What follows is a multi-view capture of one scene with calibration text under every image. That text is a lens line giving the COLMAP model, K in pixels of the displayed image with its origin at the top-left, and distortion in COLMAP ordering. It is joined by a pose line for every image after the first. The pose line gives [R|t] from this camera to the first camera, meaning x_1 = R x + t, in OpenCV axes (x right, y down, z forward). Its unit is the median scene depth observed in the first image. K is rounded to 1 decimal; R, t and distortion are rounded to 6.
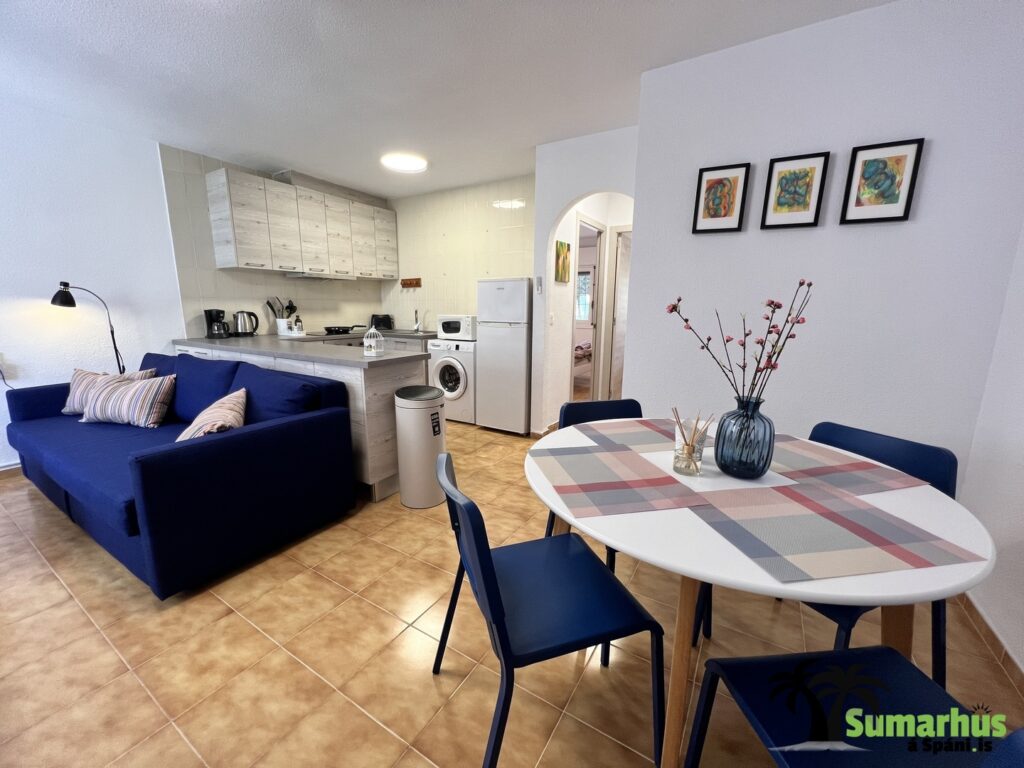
lens RADIAL K [[409.0, 0, 509.9], [0, 409.0, 384.7], [0, 0, 1]] dist [-0.003049, 0.000762]
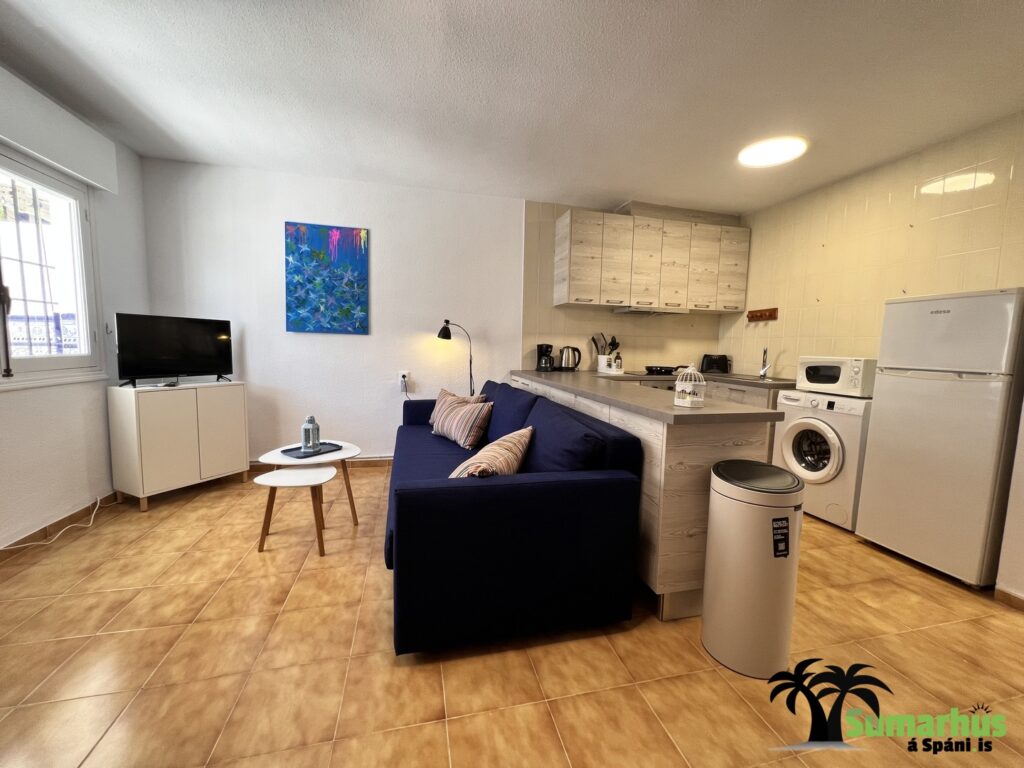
lens RADIAL K [[409.0, 0, 509.6], [0, 409.0, 384.8], [0, 0, 1]] dist [-0.003049, 0.000762]
pose [[0.711115, 0.076549, -0.698896, -0.047704], [-0.149109, 0.987863, -0.043517, -0.022829], [0.687082, 0.135157, 0.713898, 0.211831]]
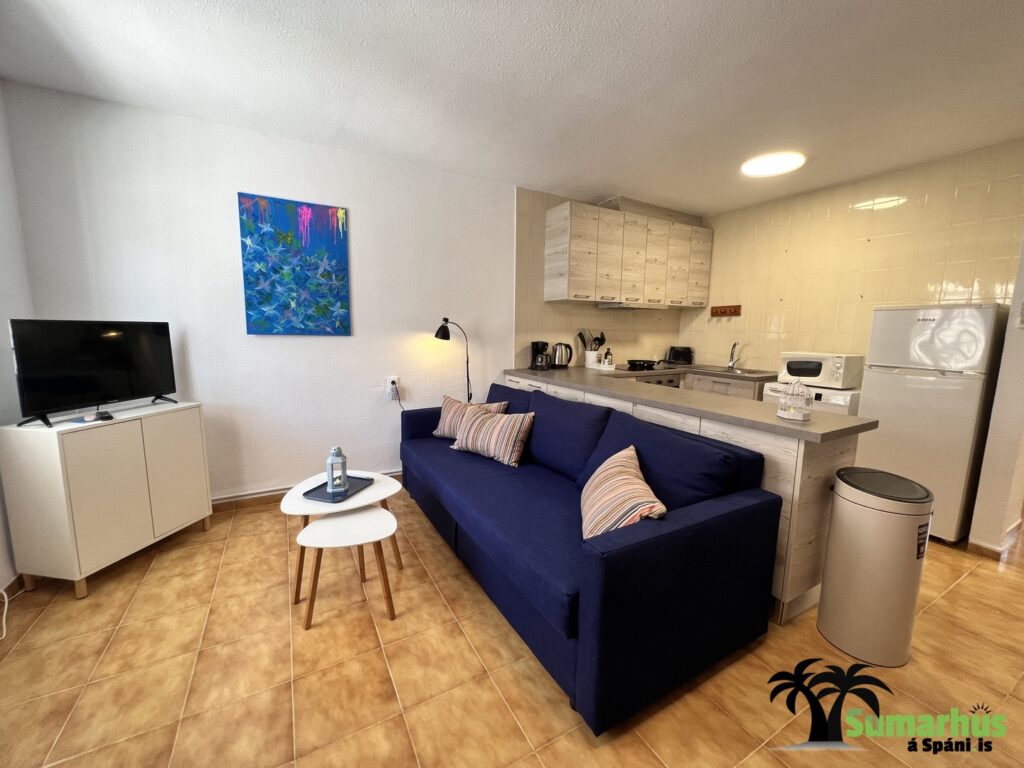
lens RADIAL K [[409.0, 0, 509.8], [0, 409.0, 384.5], [0, 0, 1]] dist [-0.003049, 0.000762]
pose [[0.873188, 0.071111, -0.482168, -0.311752], [-0.097773, 0.994746, -0.030357, -0.042936], [0.477476, 0.073651, 0.875553, 0.092200]]
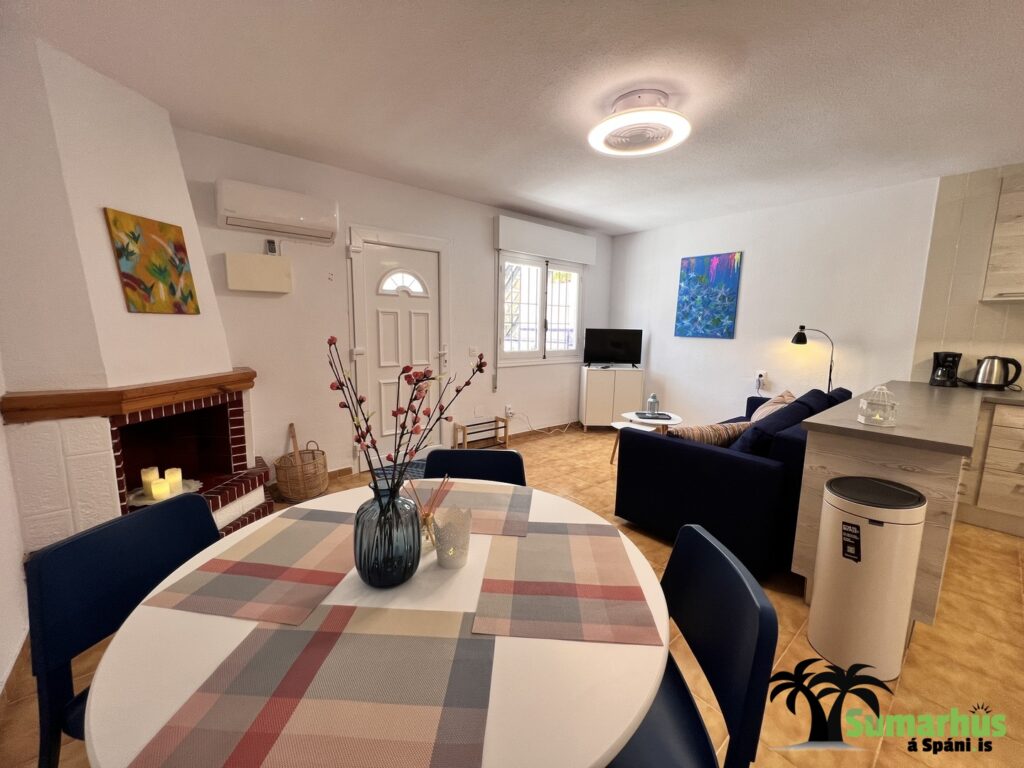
lens RADIAL K [[409.0, 0, 510.6], [0, 409.0, 384.6], [0, 0, 1]] dist [-0.003049, 0.000762]
pose [[-0.310125, 0.120620, -0.943013, 0.382699], [-0.197177, 0.962189, 0.187918, -0.106497], [0.930023, 0.244219, -0.274616, 0.432619]]
